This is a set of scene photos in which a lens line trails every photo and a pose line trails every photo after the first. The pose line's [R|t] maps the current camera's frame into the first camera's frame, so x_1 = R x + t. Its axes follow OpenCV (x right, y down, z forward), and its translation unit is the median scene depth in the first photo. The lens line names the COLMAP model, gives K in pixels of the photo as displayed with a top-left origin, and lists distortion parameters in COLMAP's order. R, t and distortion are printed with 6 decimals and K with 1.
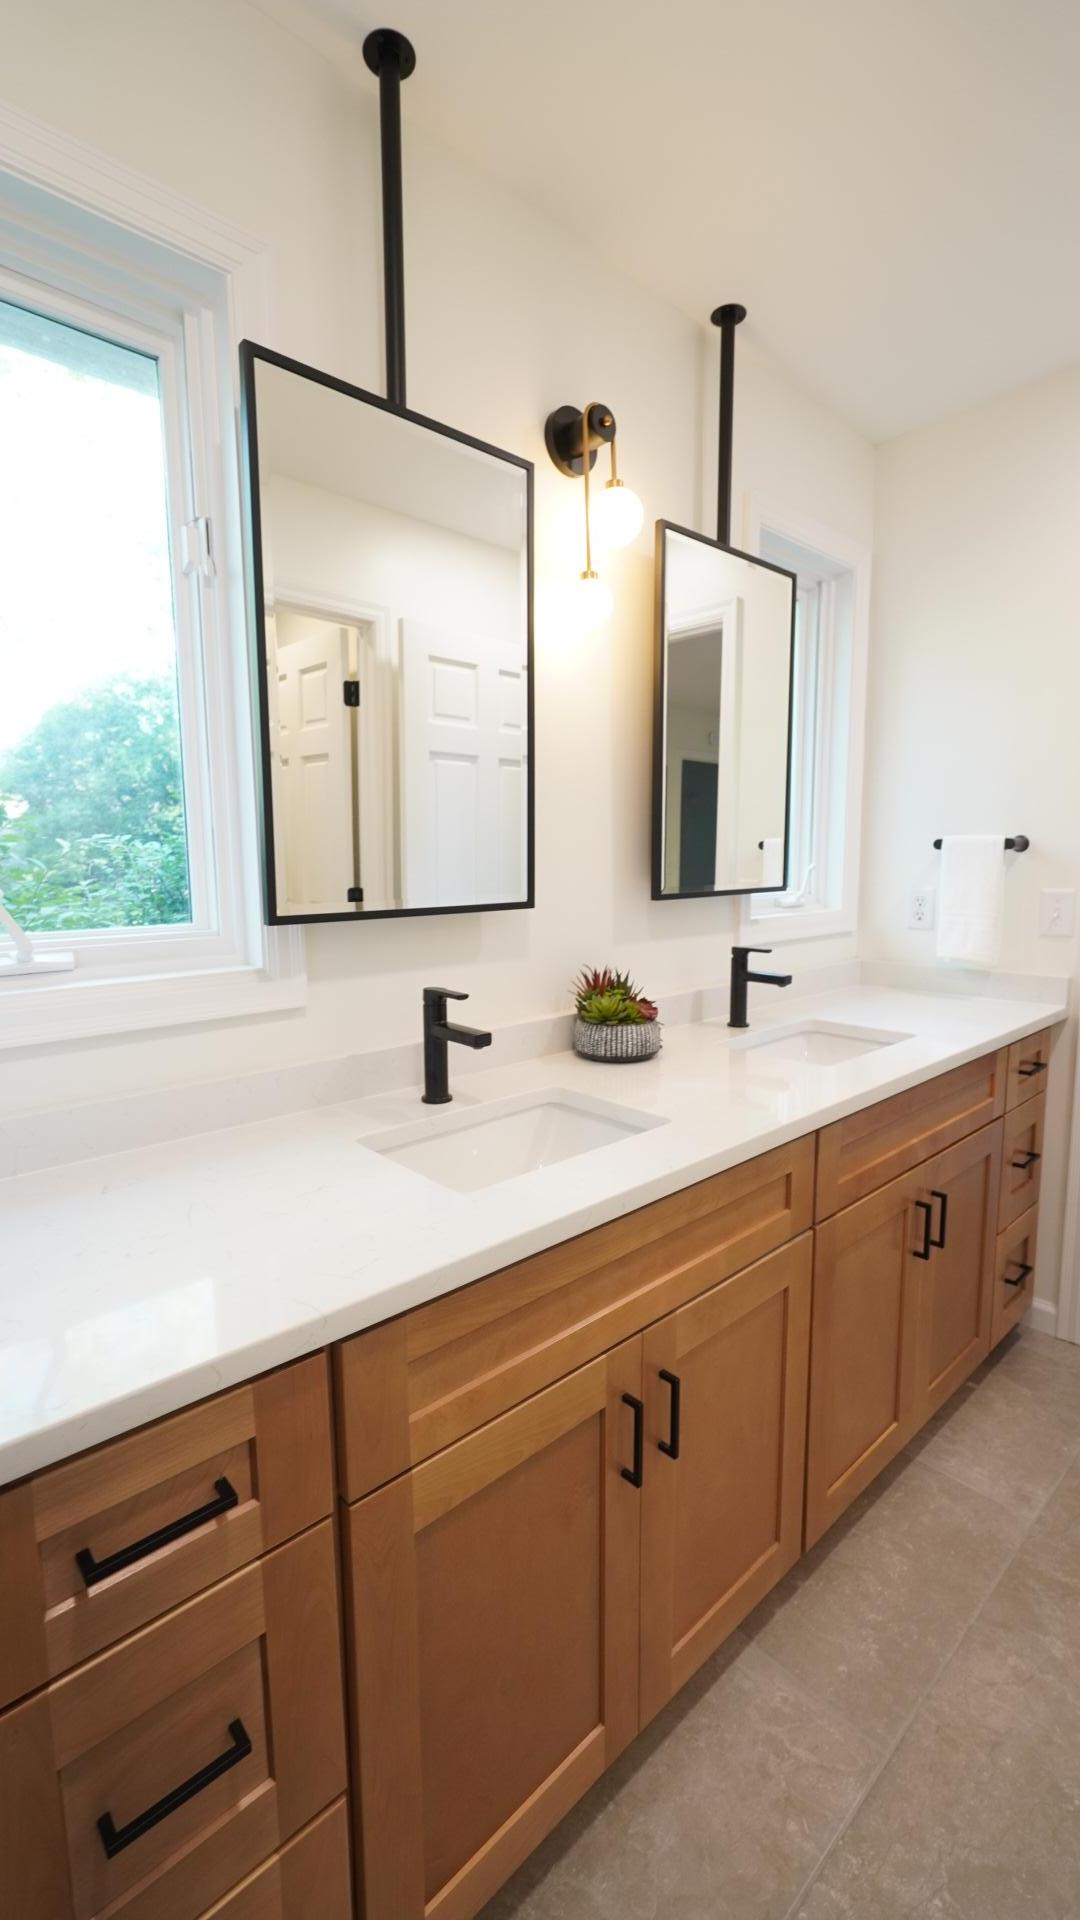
lens RADIAL K [[806.9, 0, 543.4], [0, 806.9, 957.6], [0, 0, 1]] dist [-0.005085, 0.001292]
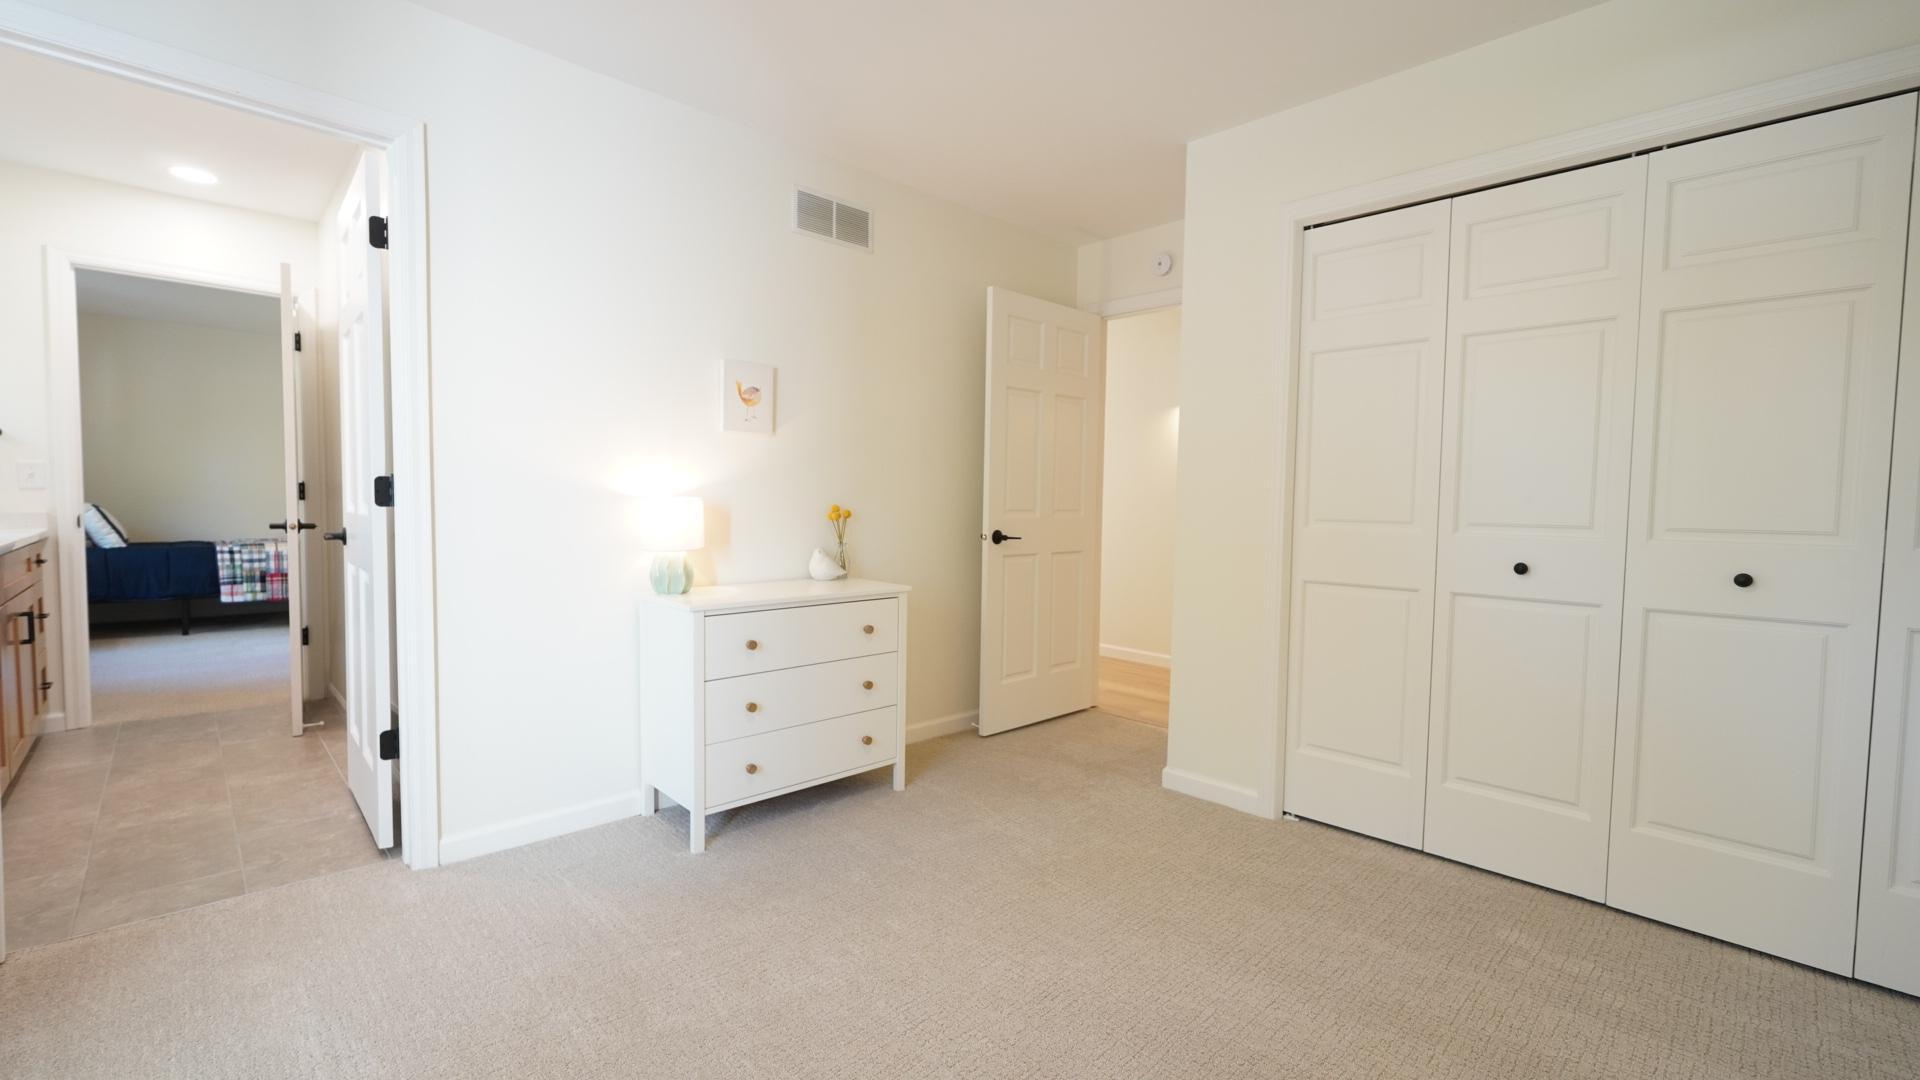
lens RADIAL K [[806.9, 0, 972.3], [0, 806.9, 539.8], [0, 0, 1]] dist [-0.005085, 0.001292]
pose [[-0.012105, -0.040457, 0.999108, -1.208254], [0.110404, 0.993018, 0.041548, 0.257674], [-0.993813, 0.110808, -0.007554, -1.044606]]
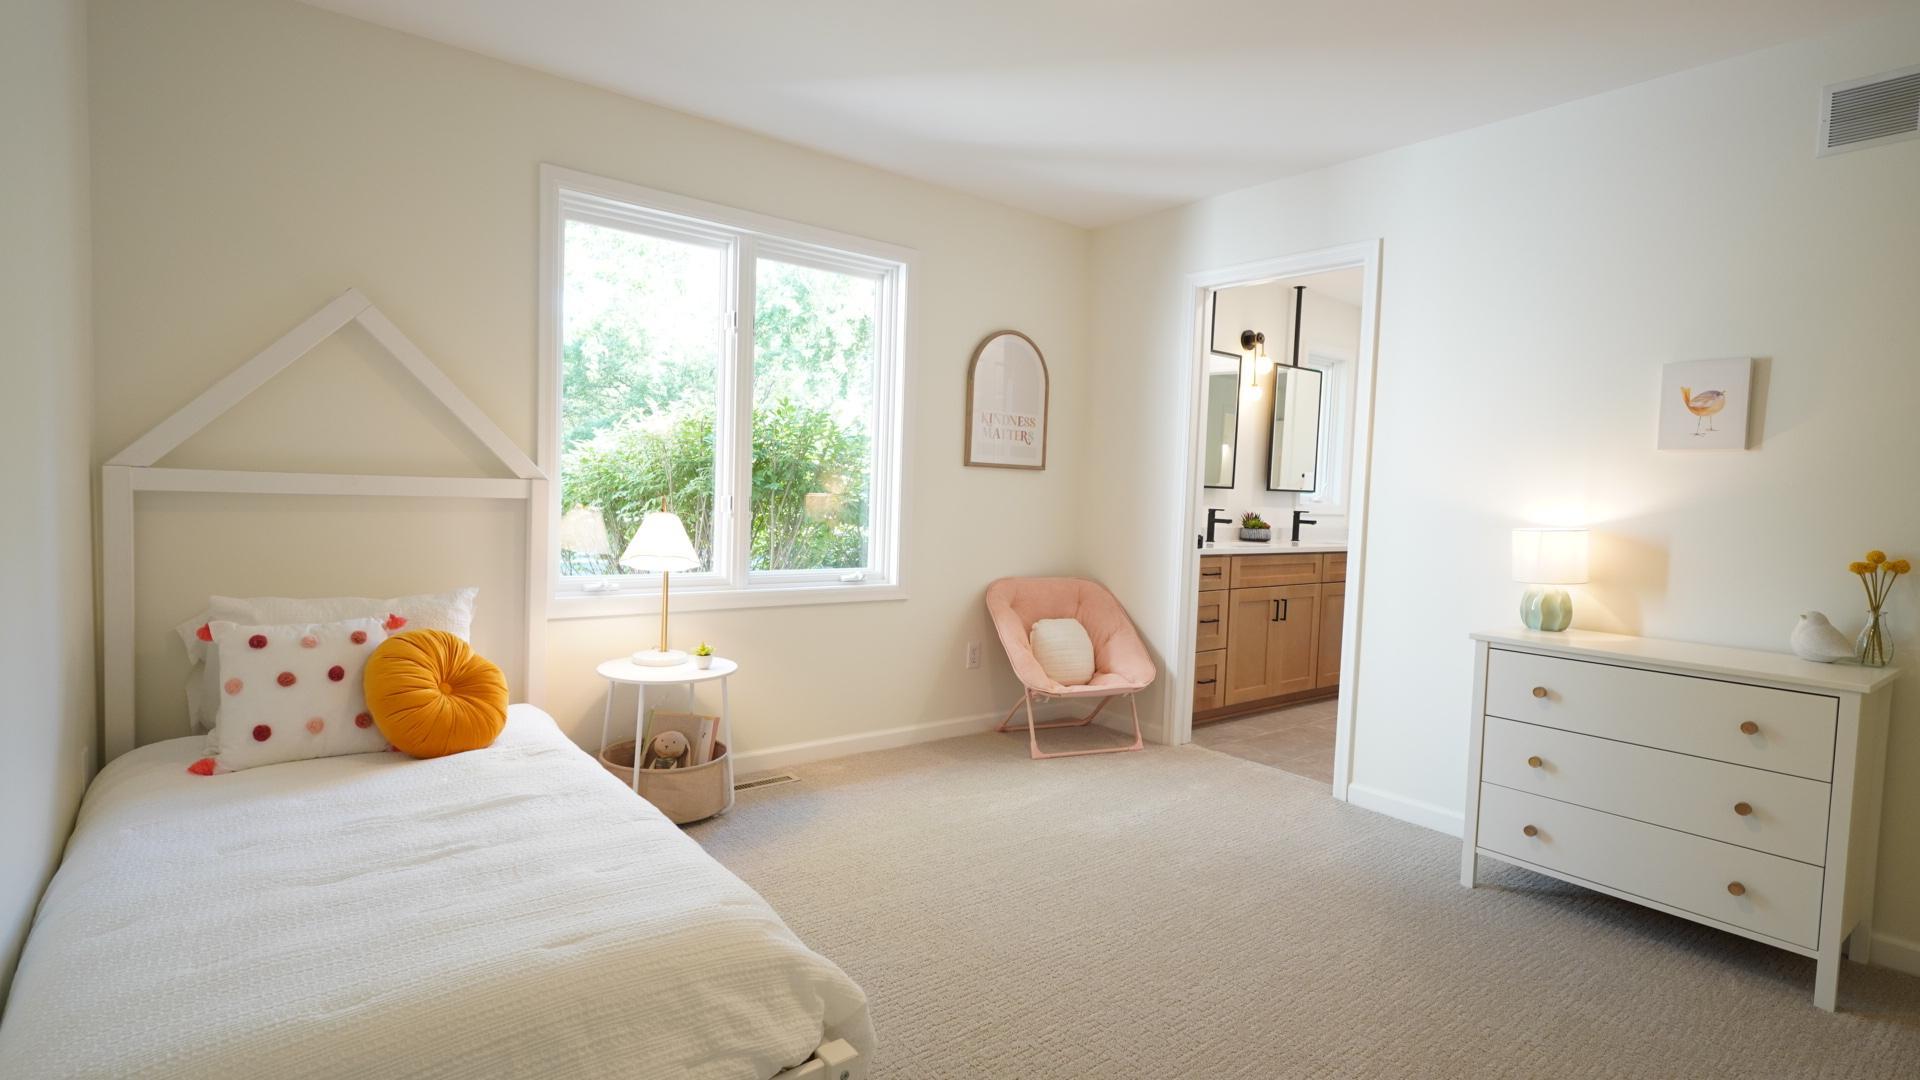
lens RADIAL K [[880.0, 0, 957.9], [0, 880.0, 541.9], [0, 0, 1]] dist [0.004196, 0.000158]
pose [[0.995567, 0.052280, -0.078186, -0.655493], [-0.057675, 0.995988, -0.068420, 0.360434], [0.074295, 0.072626, 0.994588, -2.025132]]
